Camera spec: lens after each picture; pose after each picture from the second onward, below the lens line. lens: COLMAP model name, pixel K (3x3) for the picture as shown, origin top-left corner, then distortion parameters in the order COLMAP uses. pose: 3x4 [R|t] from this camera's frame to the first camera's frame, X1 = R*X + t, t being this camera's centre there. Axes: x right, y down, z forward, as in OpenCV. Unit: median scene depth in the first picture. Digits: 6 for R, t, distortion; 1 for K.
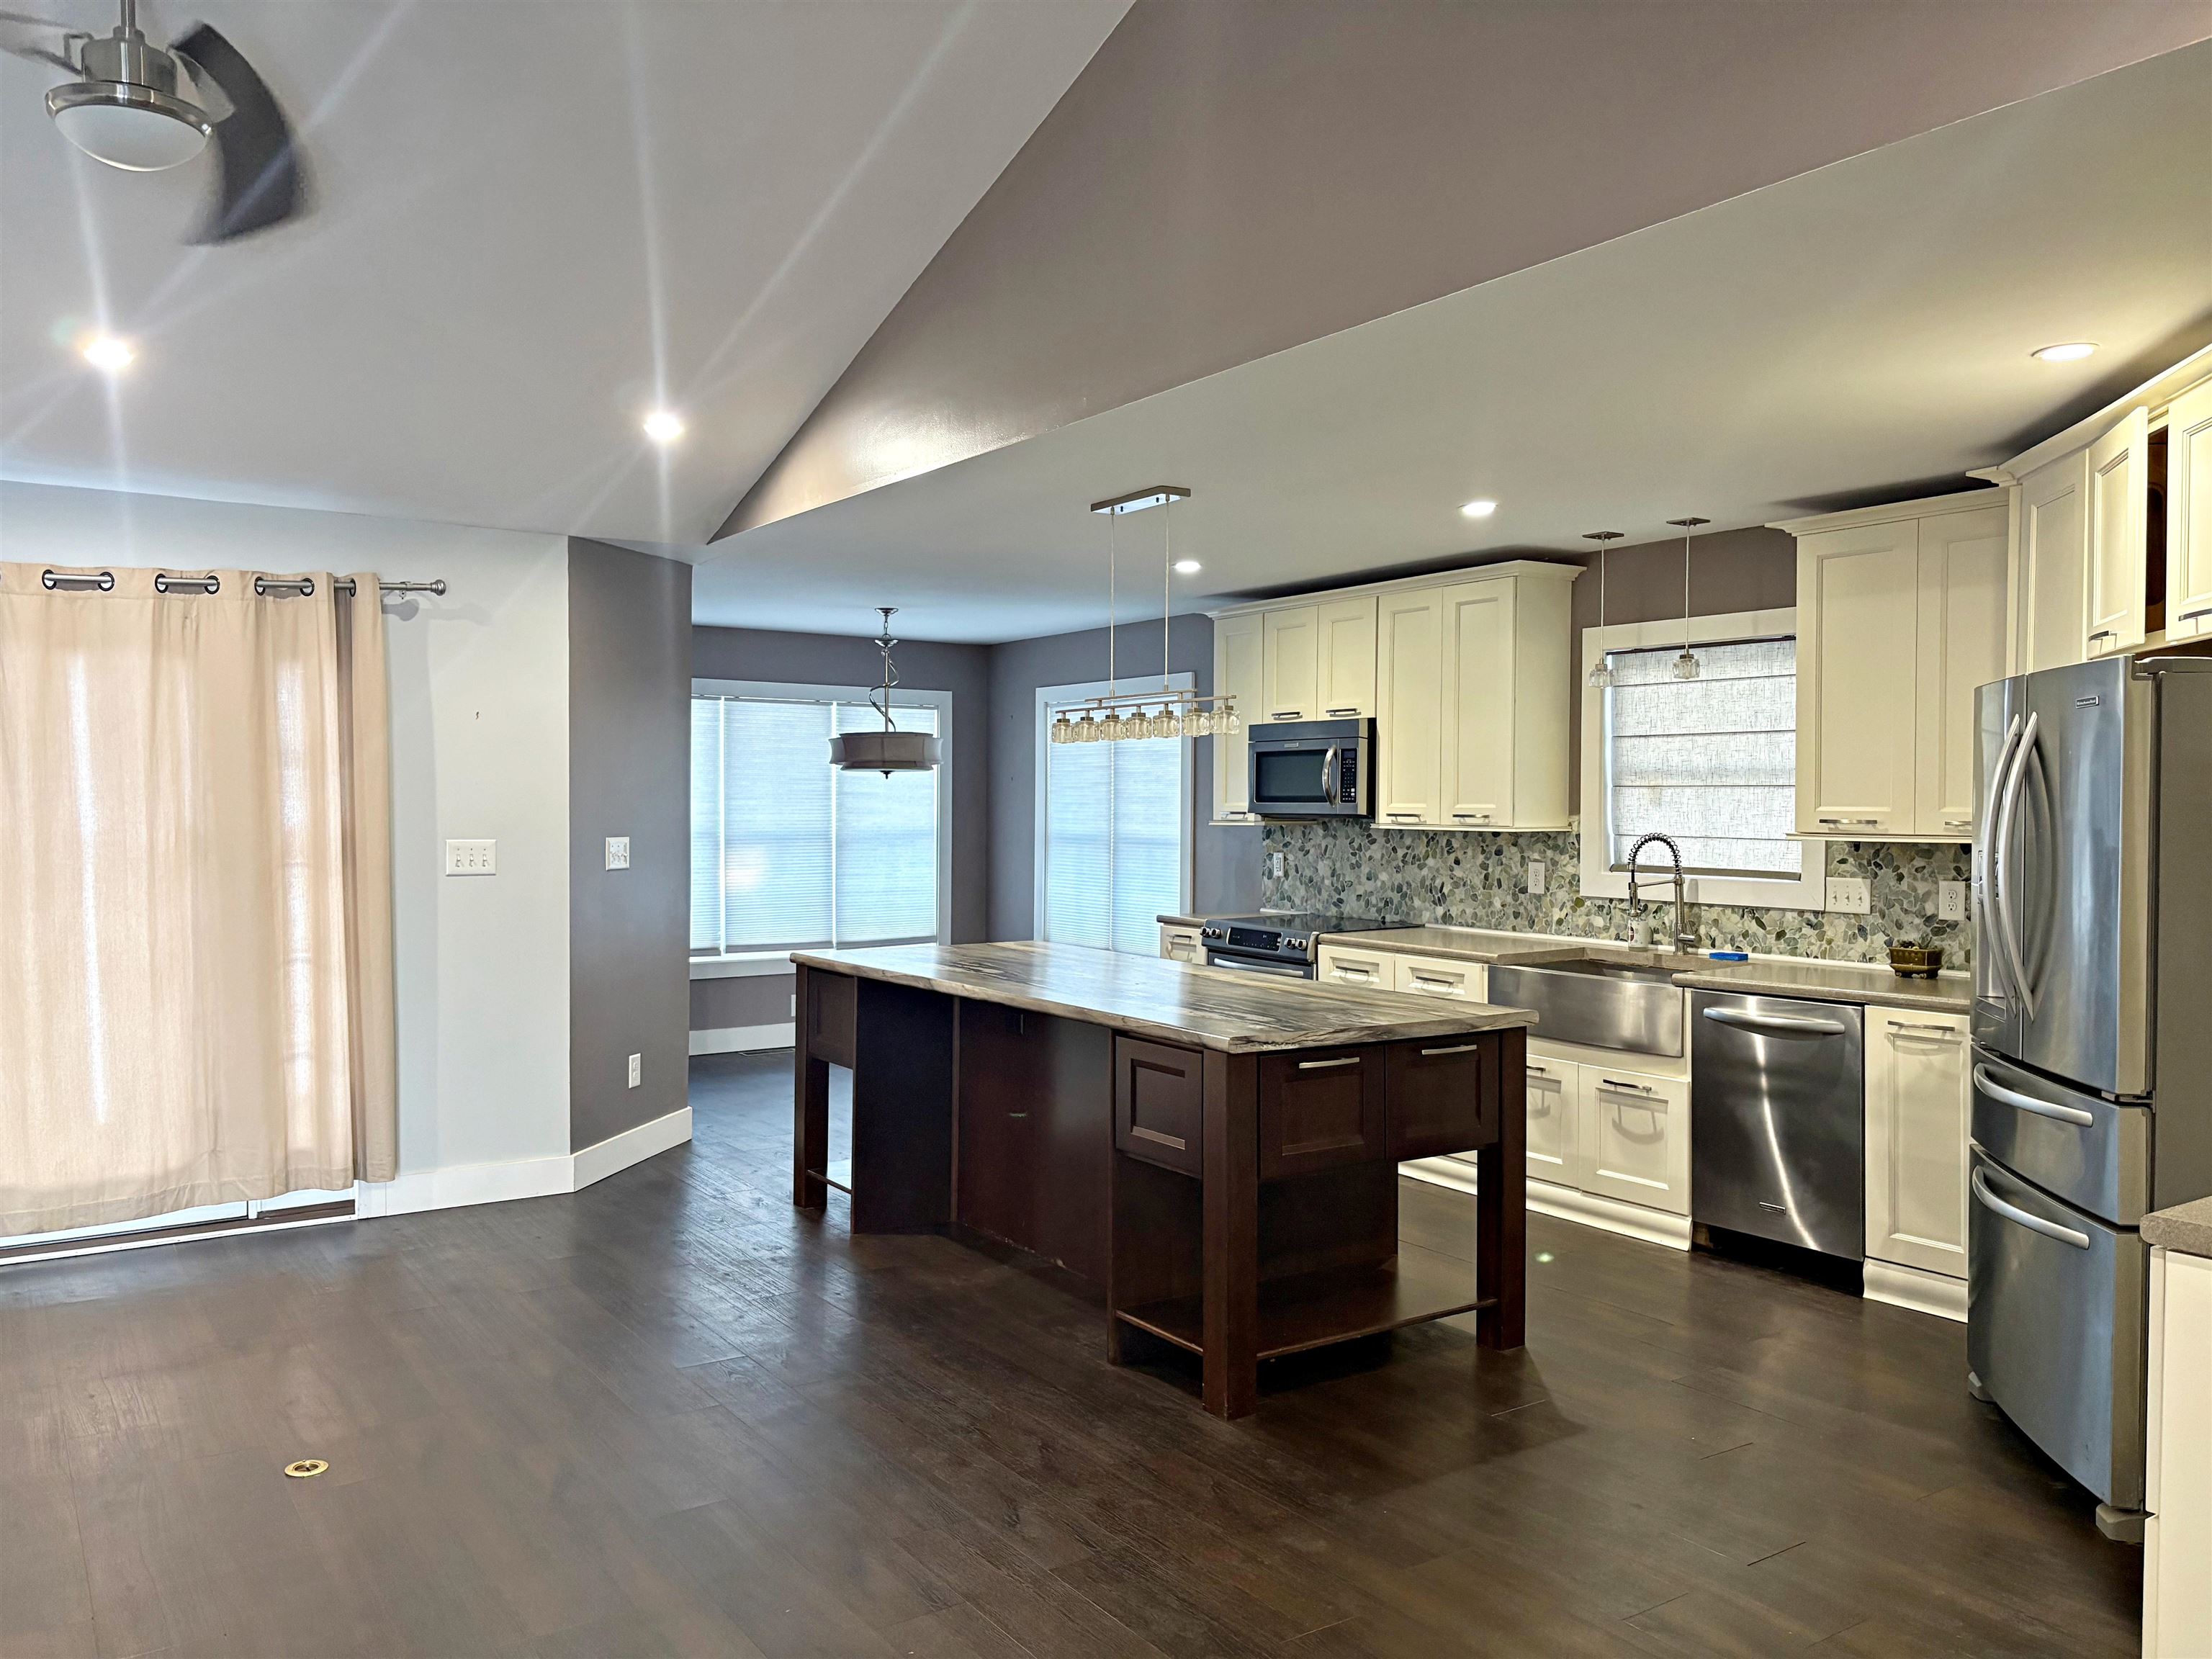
lens RADIAL K [[1675.7, 0, 1108.2], [0, 1675.7, 837.8], [0, 0, 1]] dist [0.018655, 0.017139]
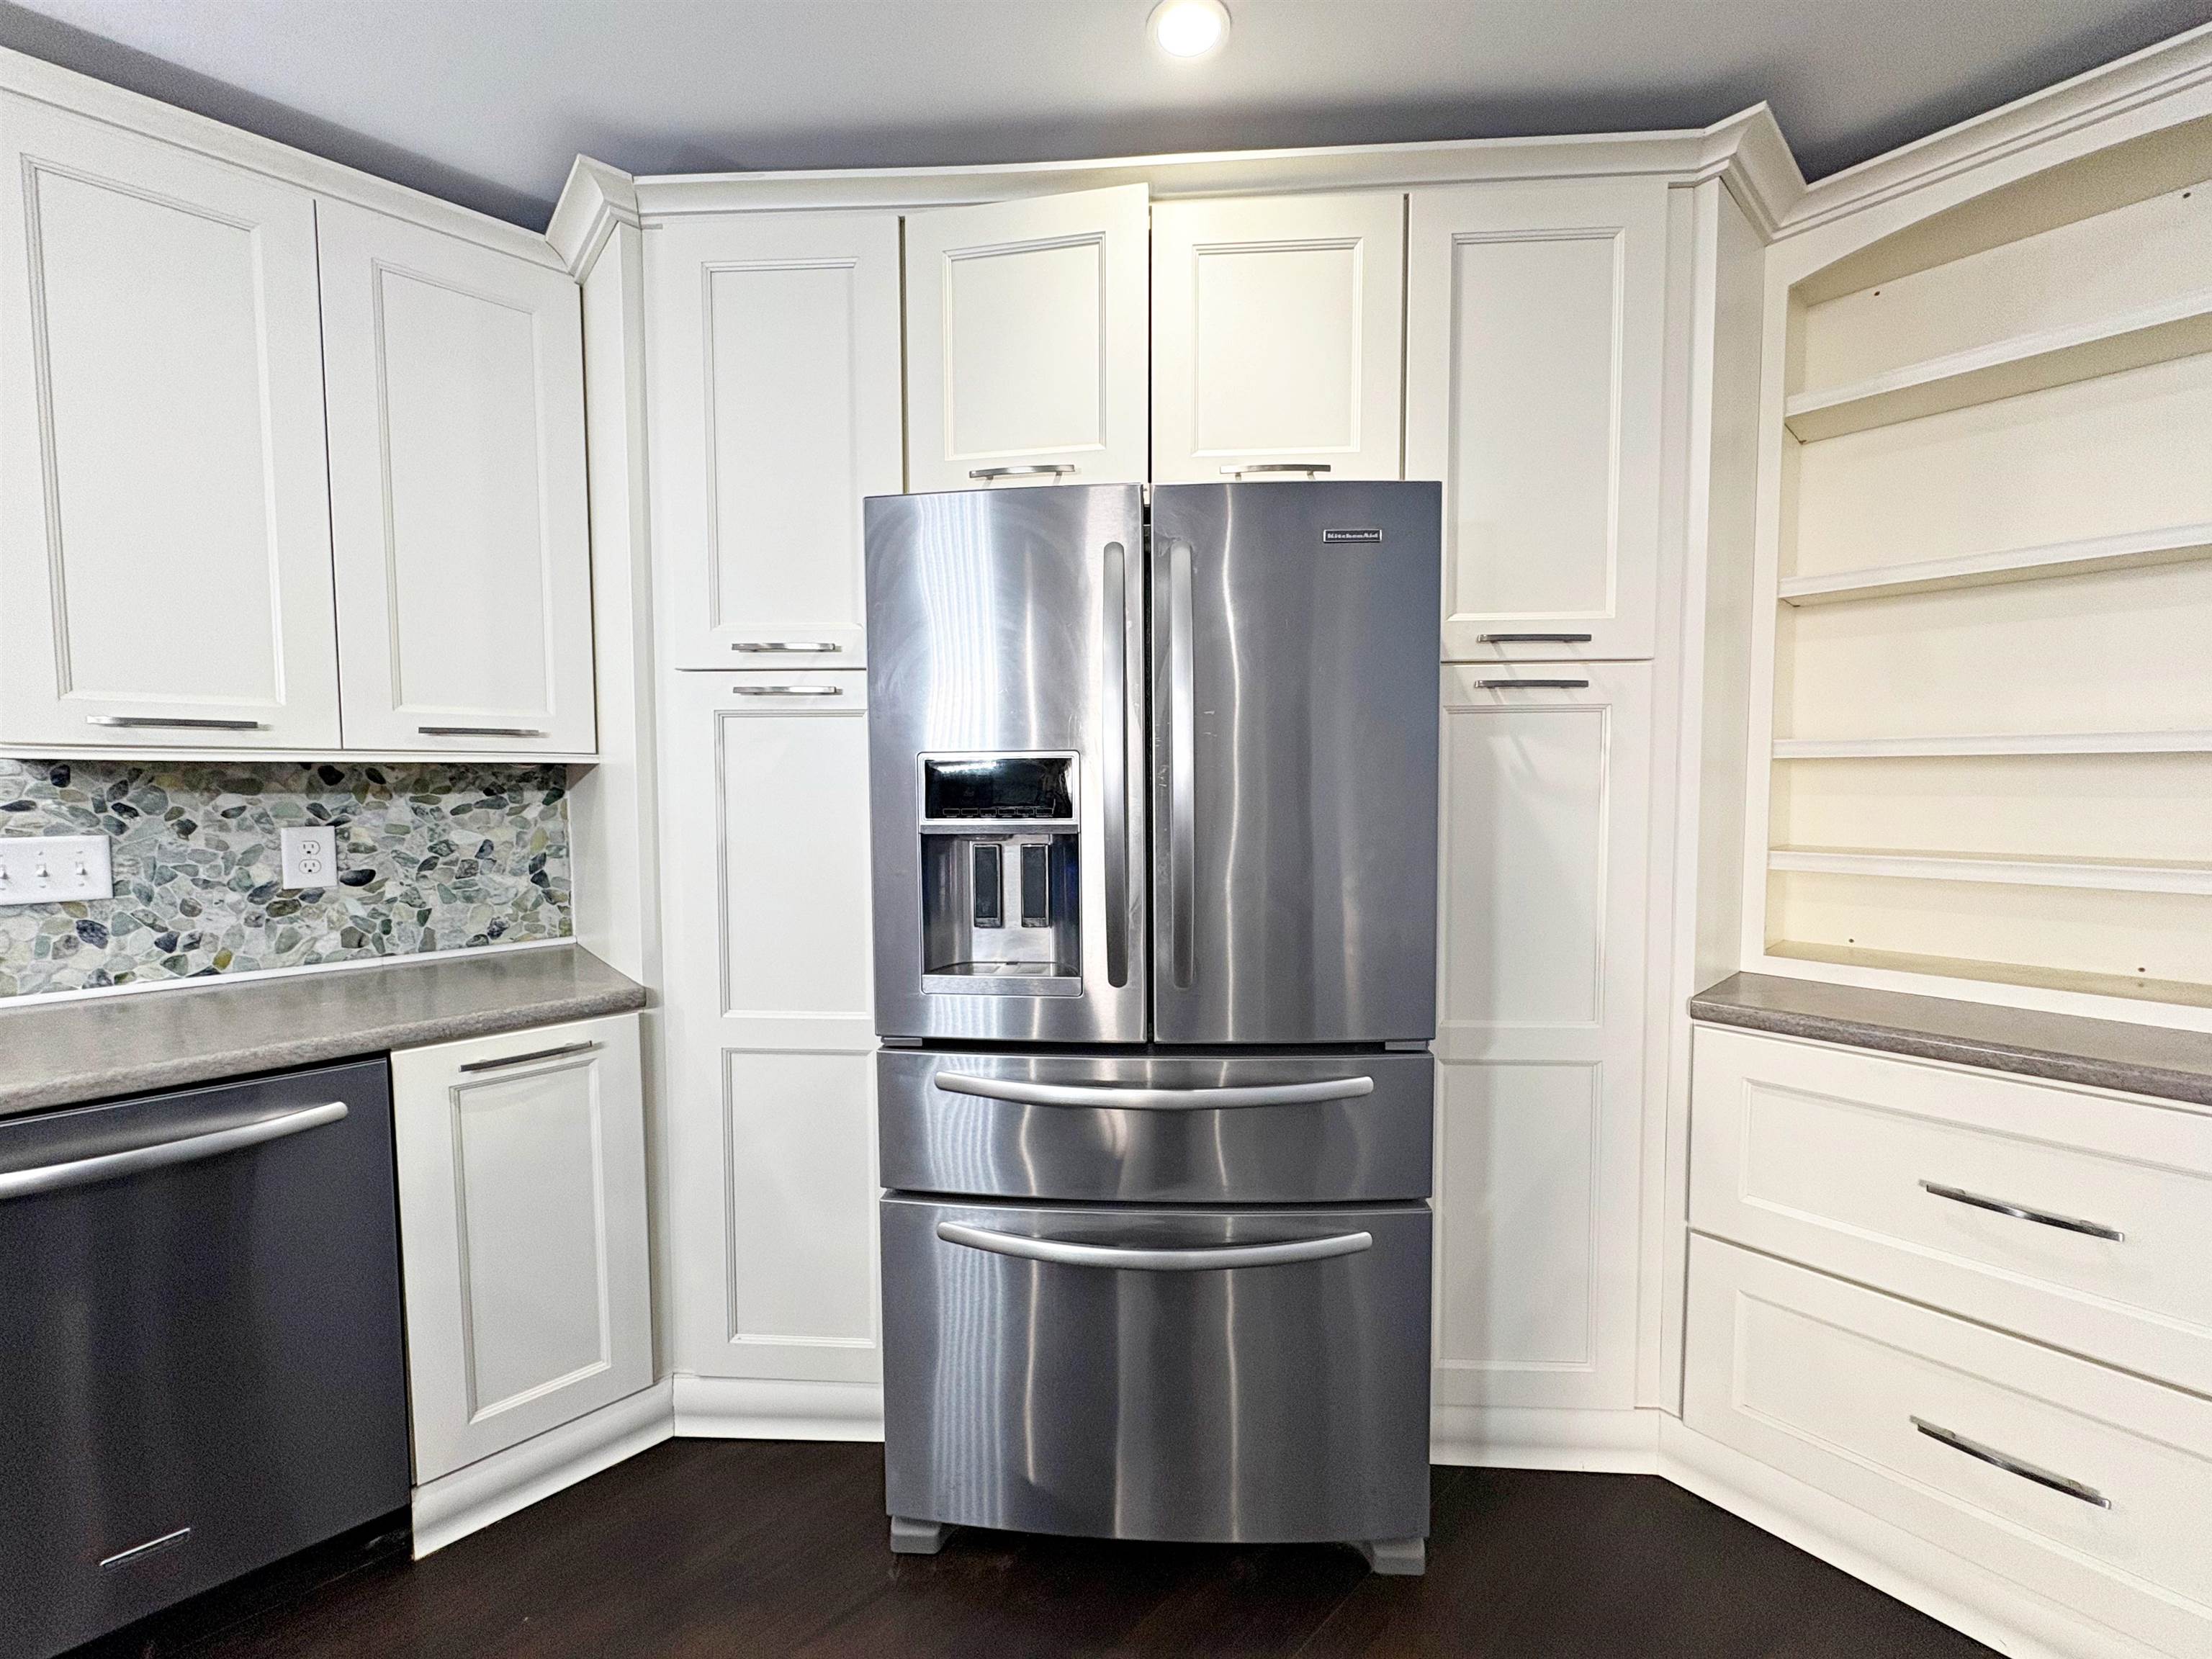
lens RADIAL K [[875.4, 0, 1110.1], [0, 875.4, 831.5], [0, 0, 1]] dist [0.001453, -0.000586]
pose [[-0.128907, -0.057571, 0.989984, 0.117346], [0.026211, 0.997767, 0.061436, 0.013305], [-0.991310, 0.033868, -0.127110, 0.666266]]
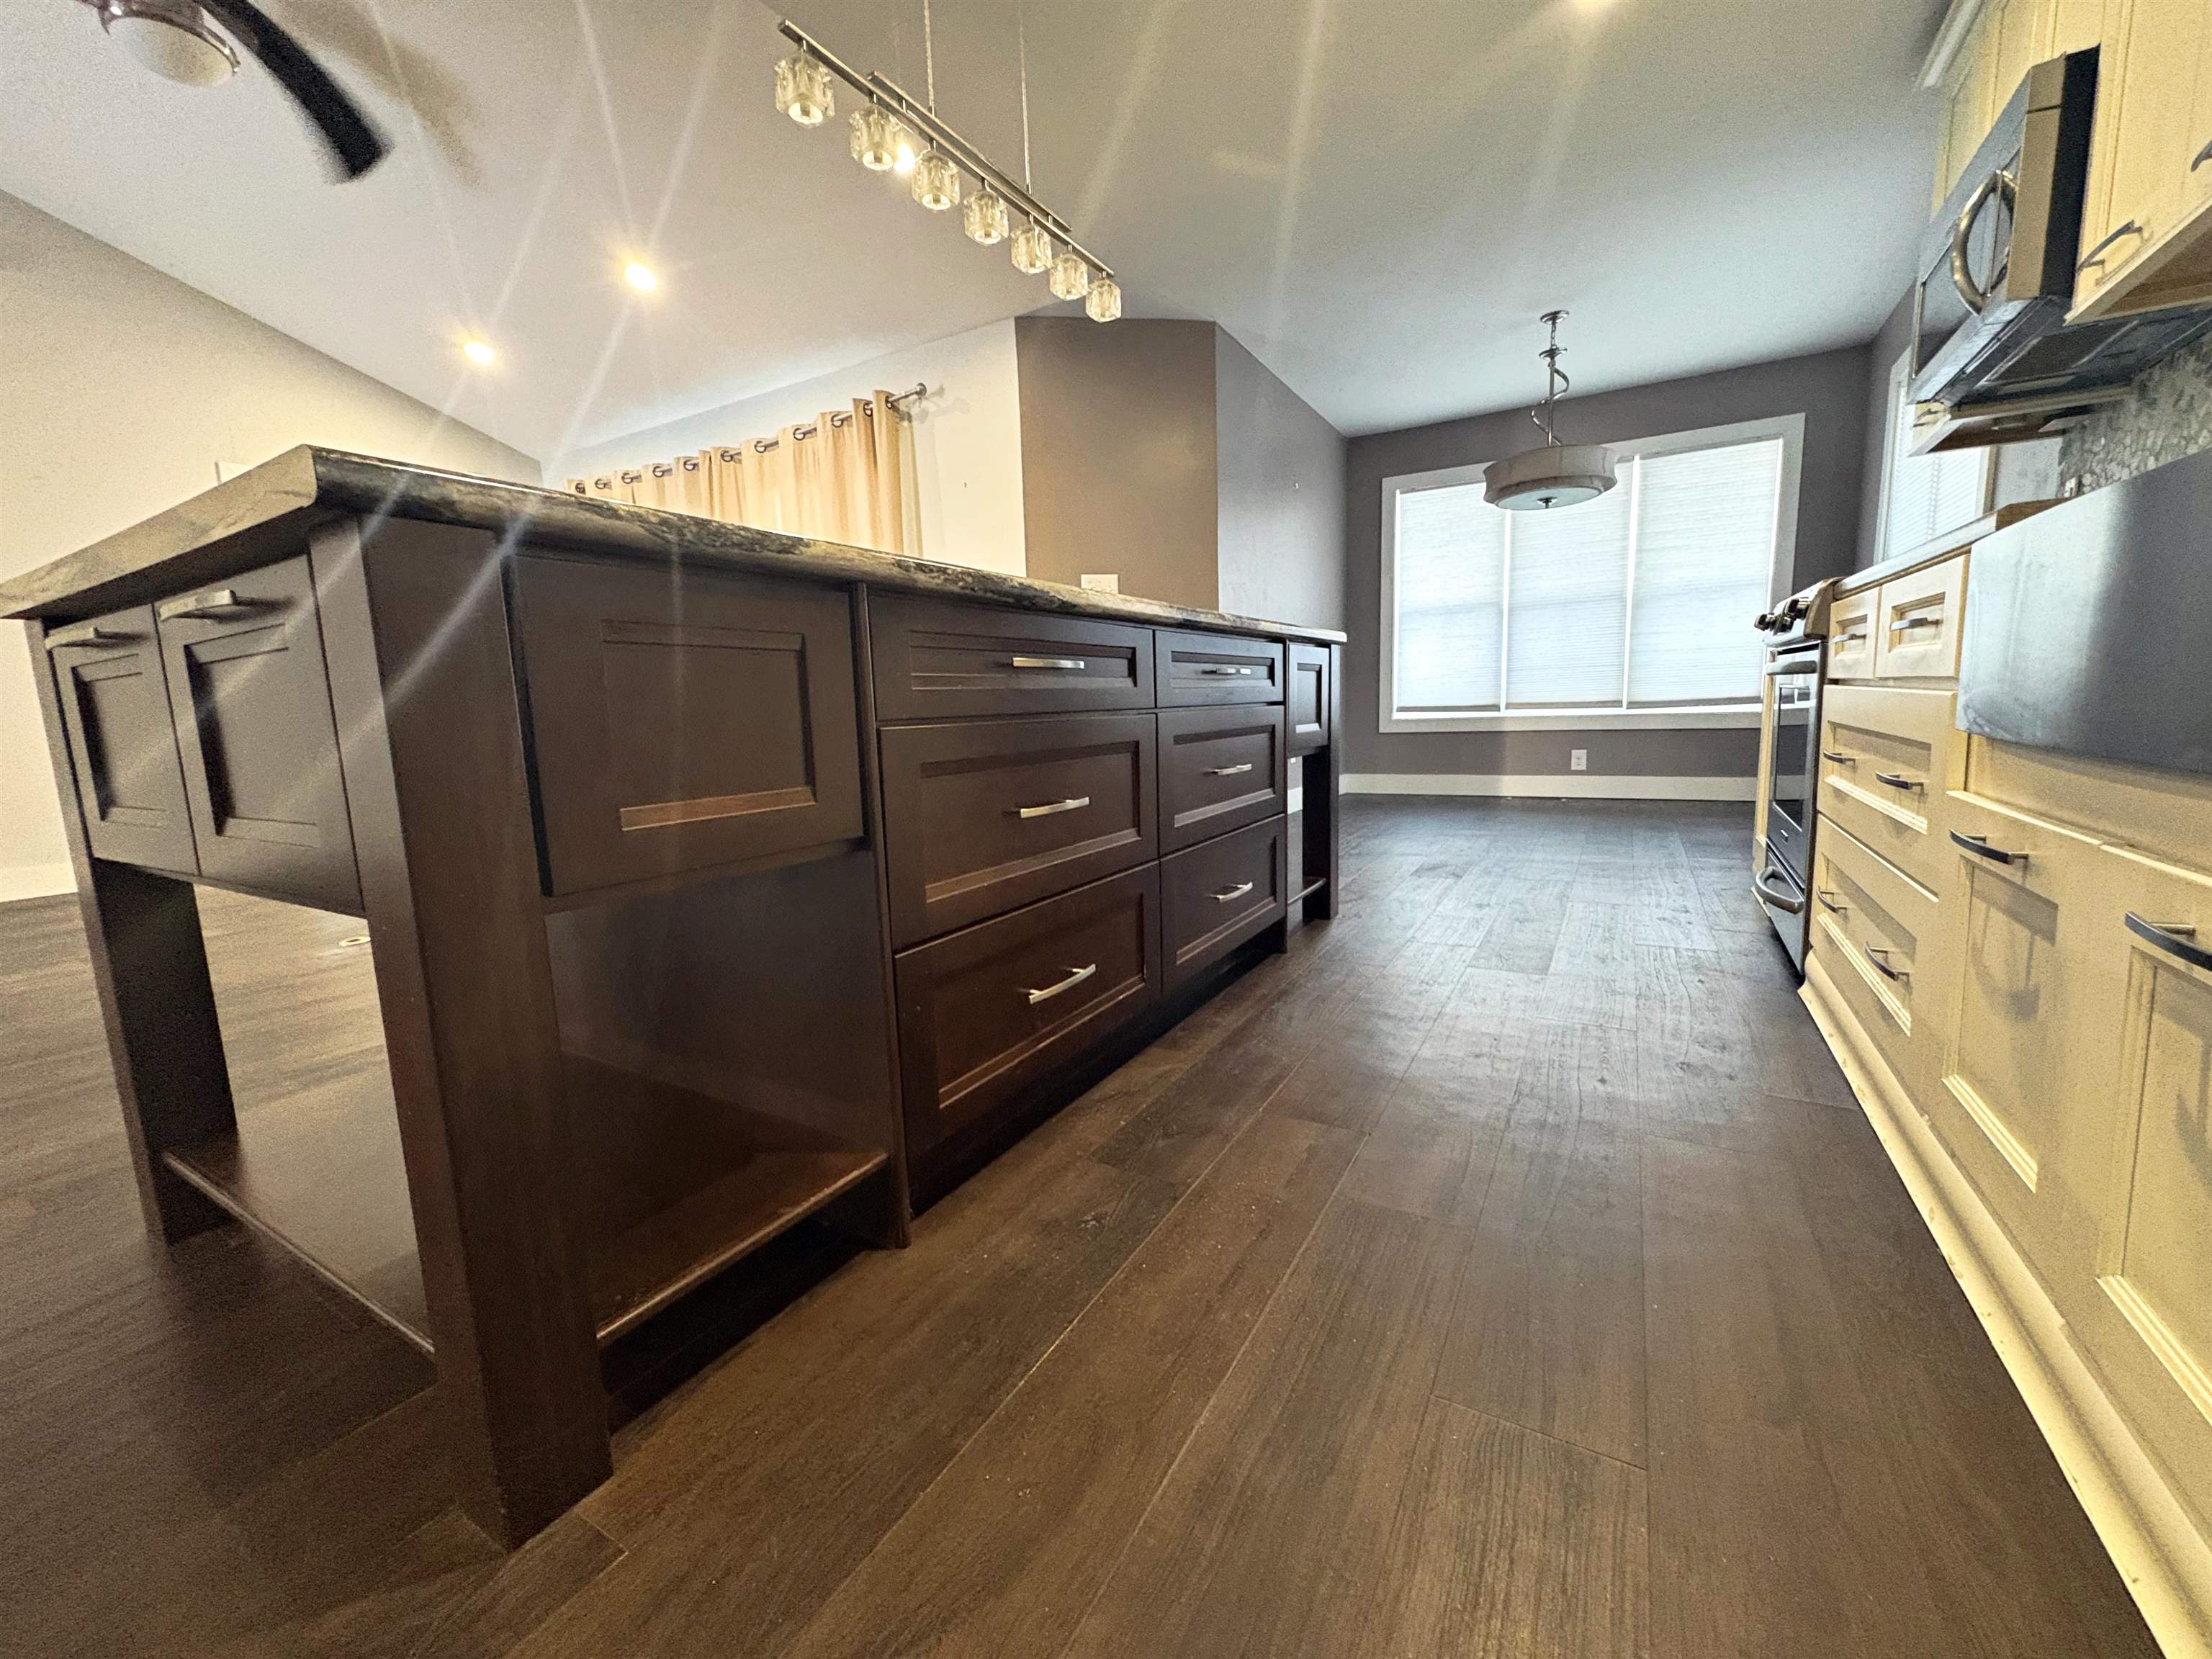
lens RADIAL K [[875.4, 0, 1107.8], [0, 875.4, 841.4], [0, 0, 1]] dist [0.001453, -0.000586]
pose [[0.419730, 0.119086, -0.899803, 0.329036], [0.017416, 0.990116, 0.139163, 0.110683], [0.907482, -0.074082, 0.413507, 0.788505]]
